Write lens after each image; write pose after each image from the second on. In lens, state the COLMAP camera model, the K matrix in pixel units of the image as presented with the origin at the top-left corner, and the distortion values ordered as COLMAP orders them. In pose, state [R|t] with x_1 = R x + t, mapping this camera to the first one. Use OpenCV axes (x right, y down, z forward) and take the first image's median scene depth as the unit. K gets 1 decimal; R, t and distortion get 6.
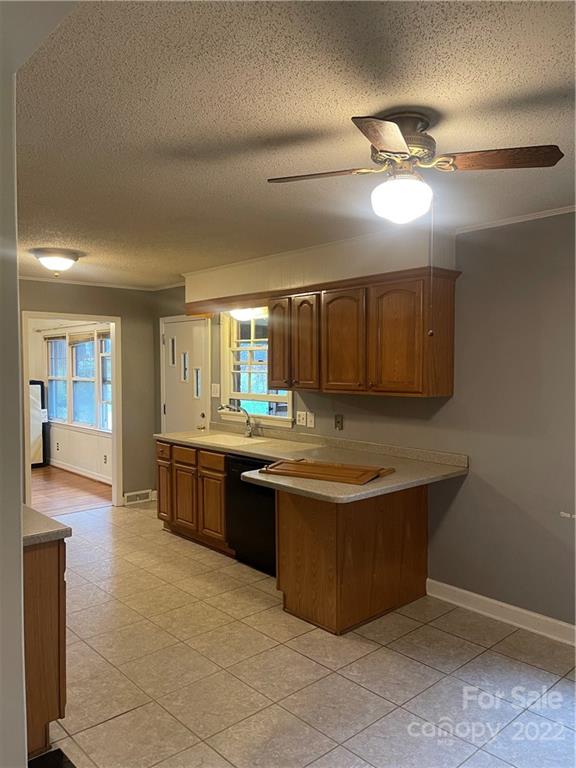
lens RADIAL K [[588.6, 0, 288.0], [0, 588.6, 384.0], [0, 0, 1]] dist [0.063415, -0.053451]
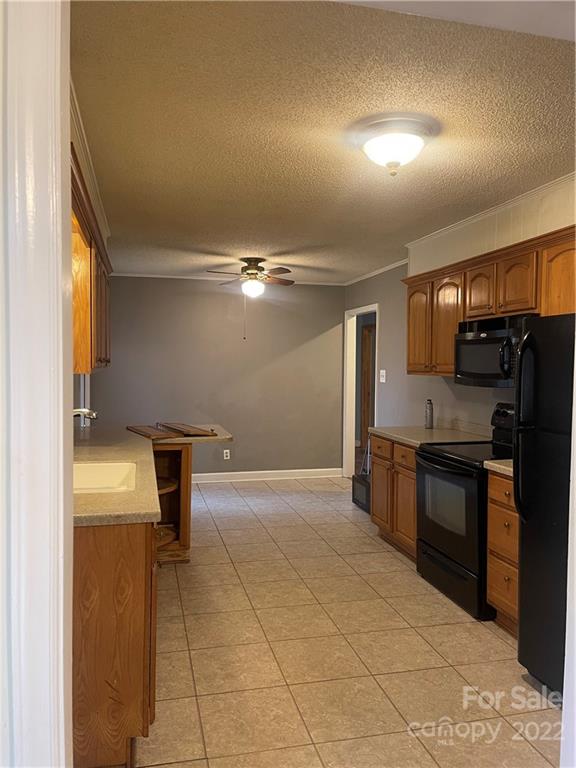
lens RADIAL K [[588.6, 0, 288.0], [0, 588.6, 384.0], [0, 0, 1]] dist [0.063415, -0.053451]
pose [[-0.882466, -0.023698, 0.469778, -0.667895], [0.008360, 0.997782, 0.066038, -0.023655], [-0.470301, 0.062203, -0.880311, 1.818402]]
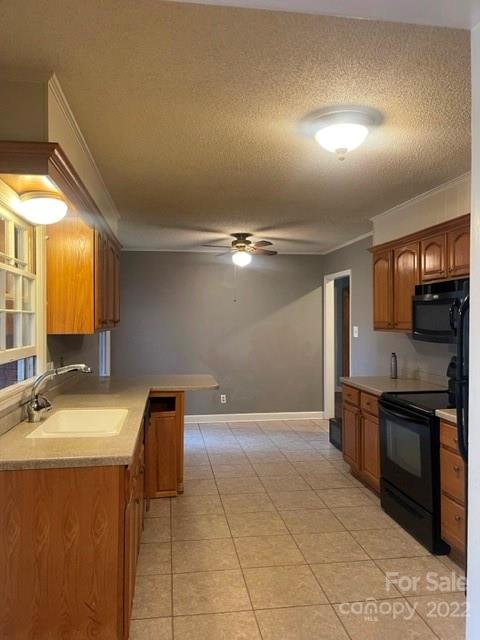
lens RADIAL K [[493.1, 0, 240.0], [0, 493.1, 320.0], [0, 0, 1]] dist [0.062224, -0.065991]
pose [[-0.835081, 0.000424, 0.550127, -0.694347], [0.020196, 0.999349, 0.029886, -0.028140], [-0.549756, 0.036068, -0.834546, 1.775506]]
